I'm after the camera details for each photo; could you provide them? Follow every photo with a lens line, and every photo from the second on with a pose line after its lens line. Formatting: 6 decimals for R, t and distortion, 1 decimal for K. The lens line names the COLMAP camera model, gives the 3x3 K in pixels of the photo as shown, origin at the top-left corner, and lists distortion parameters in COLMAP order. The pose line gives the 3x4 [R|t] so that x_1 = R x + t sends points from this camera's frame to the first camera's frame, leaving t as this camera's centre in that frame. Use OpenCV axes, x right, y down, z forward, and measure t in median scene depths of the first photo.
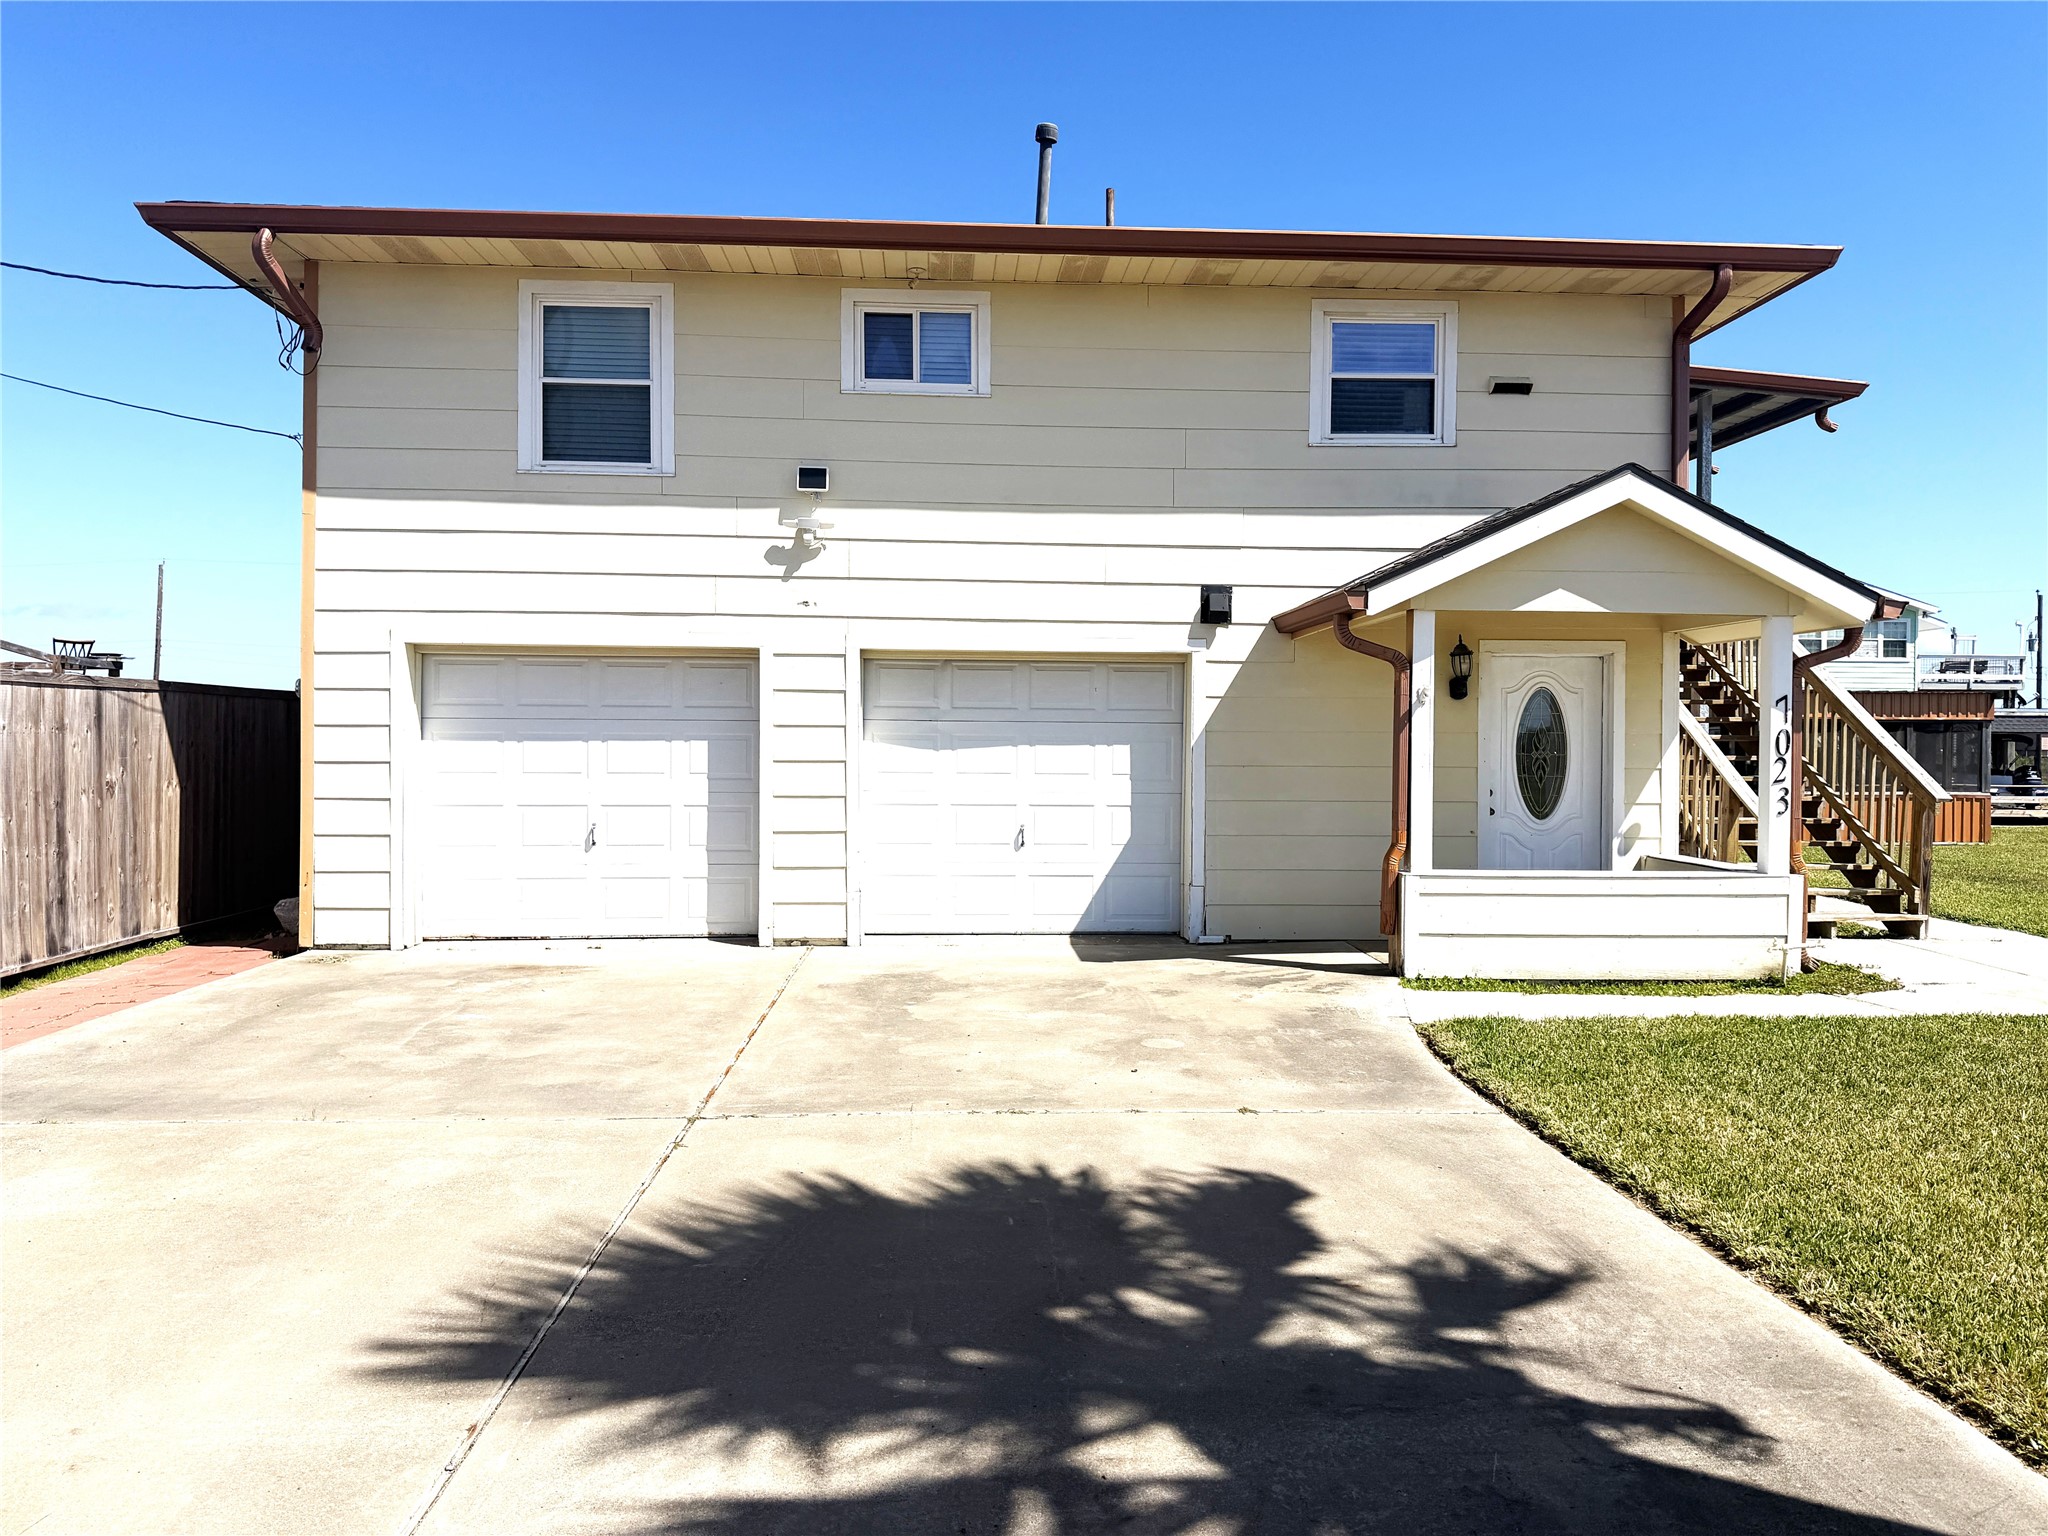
lens RADIAL K [[1435.7, 0, 1024.0], [0, 1435.7, 768.0], [0, 0, 1]] dist [0.144259, -0.223712]
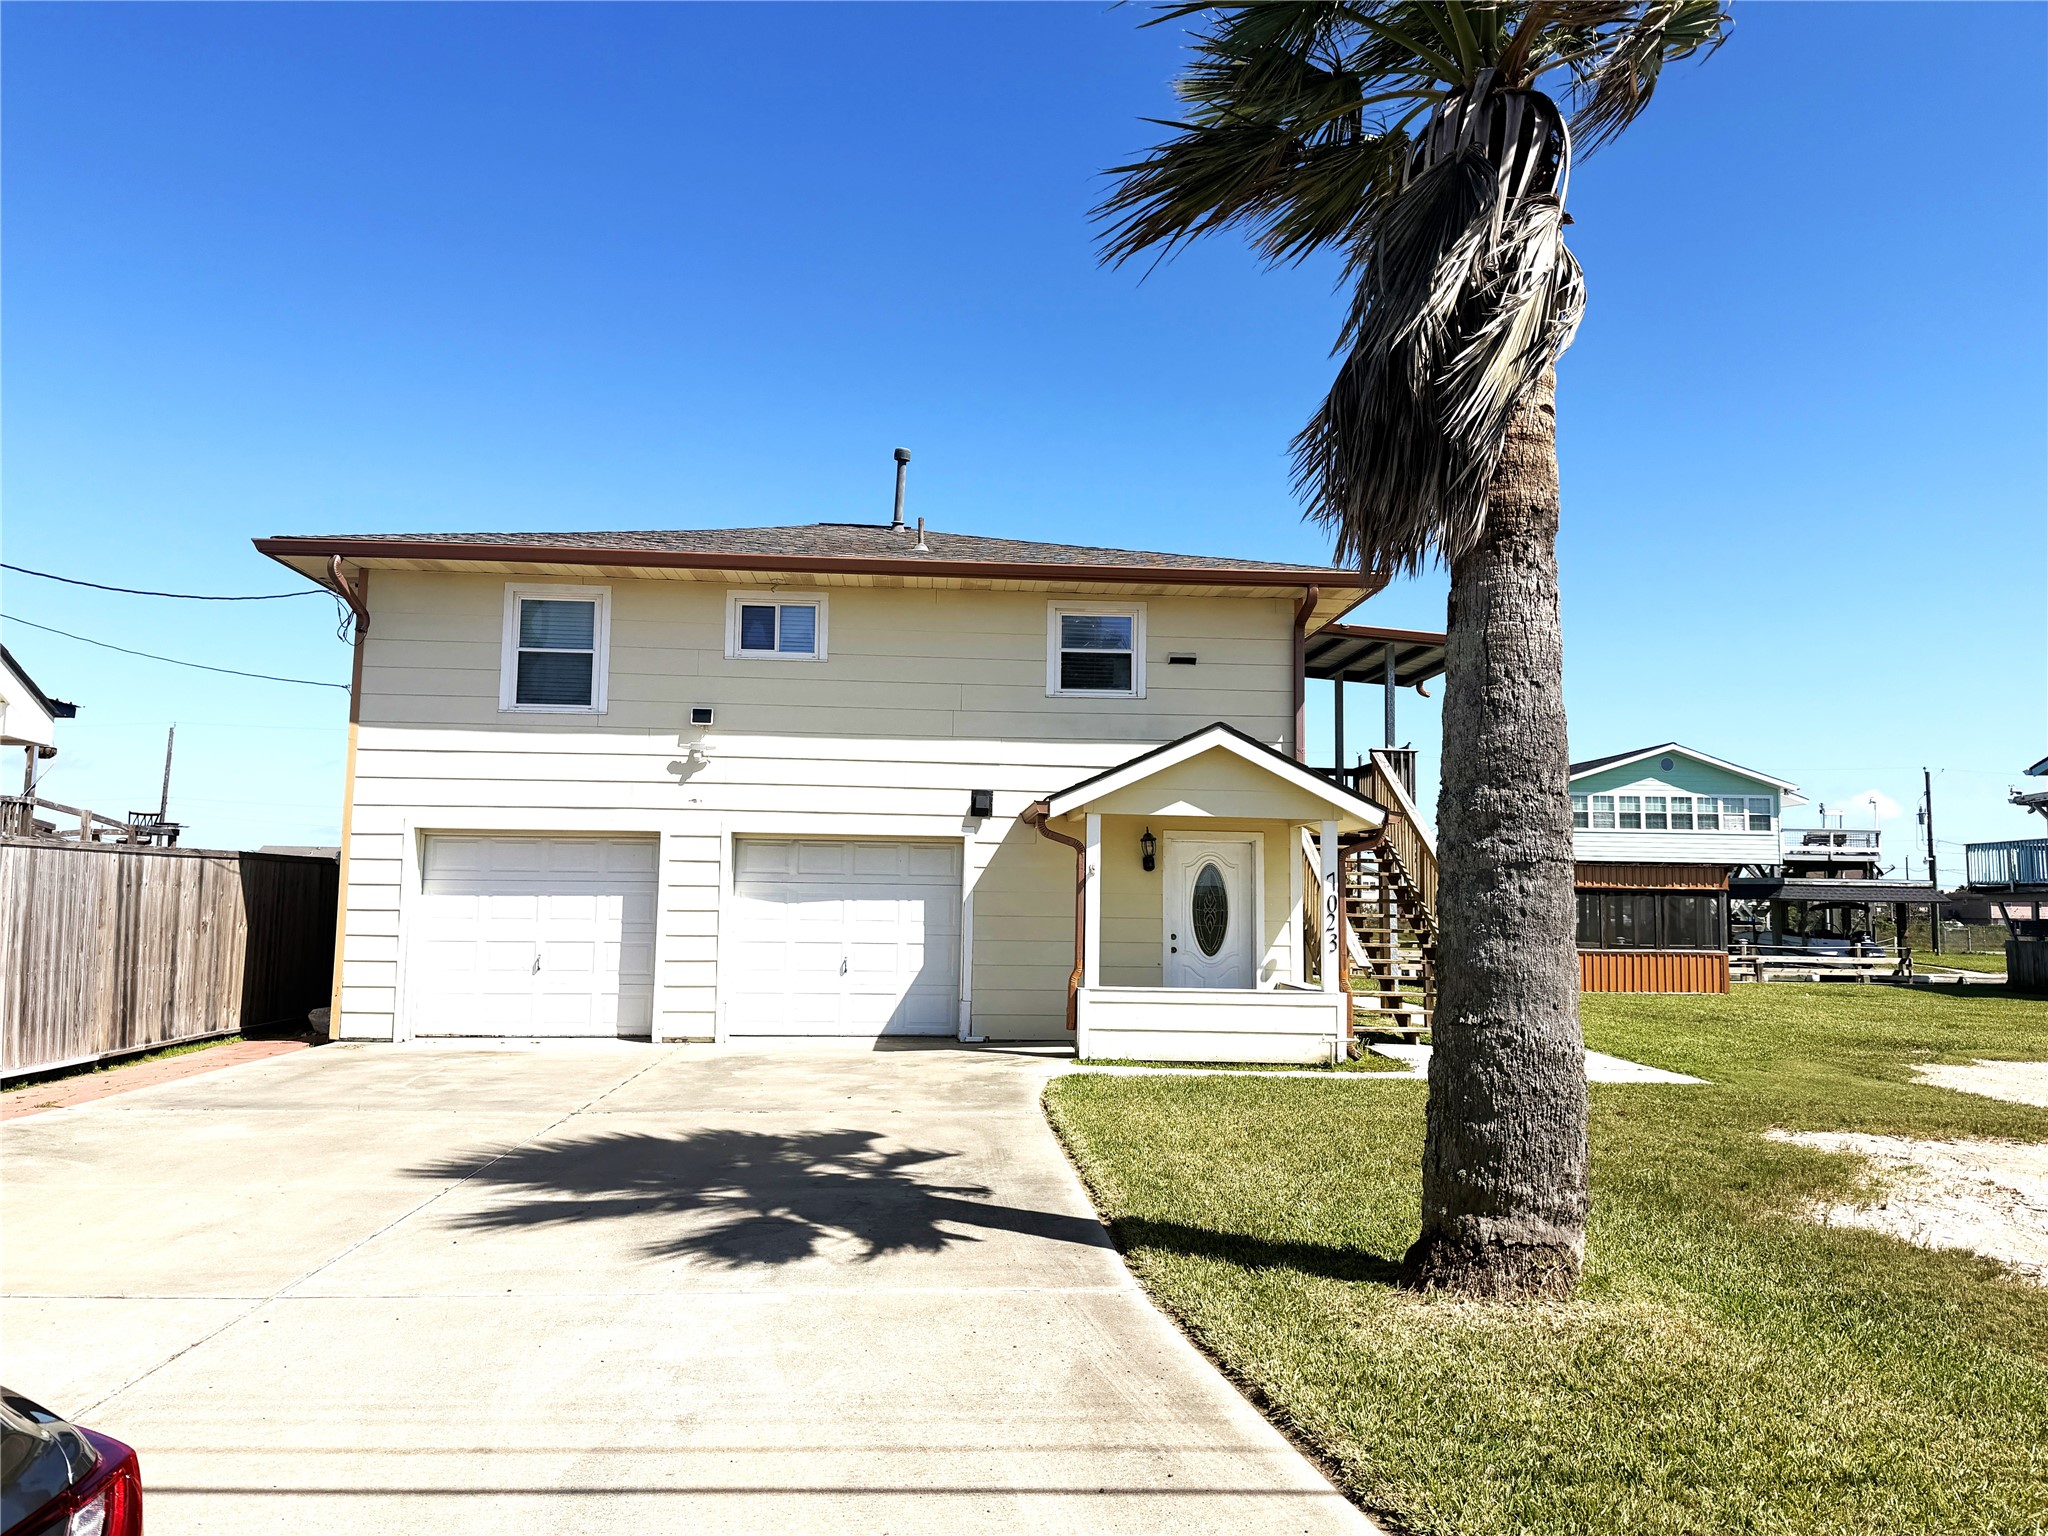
lens RADIAL K [[1465.1, 0, 1024.0], [0, 1465.1, 768.0], [0, 0, 1]] dist [0.156549, -0.287103]
pose [[0.999947, 0.009685, 0.003436, 0.171704], [-0.009266, 0.994294, -0.106273, 0.007264], [-0.004446, 0.106236, 0.994331, -0.468984]]
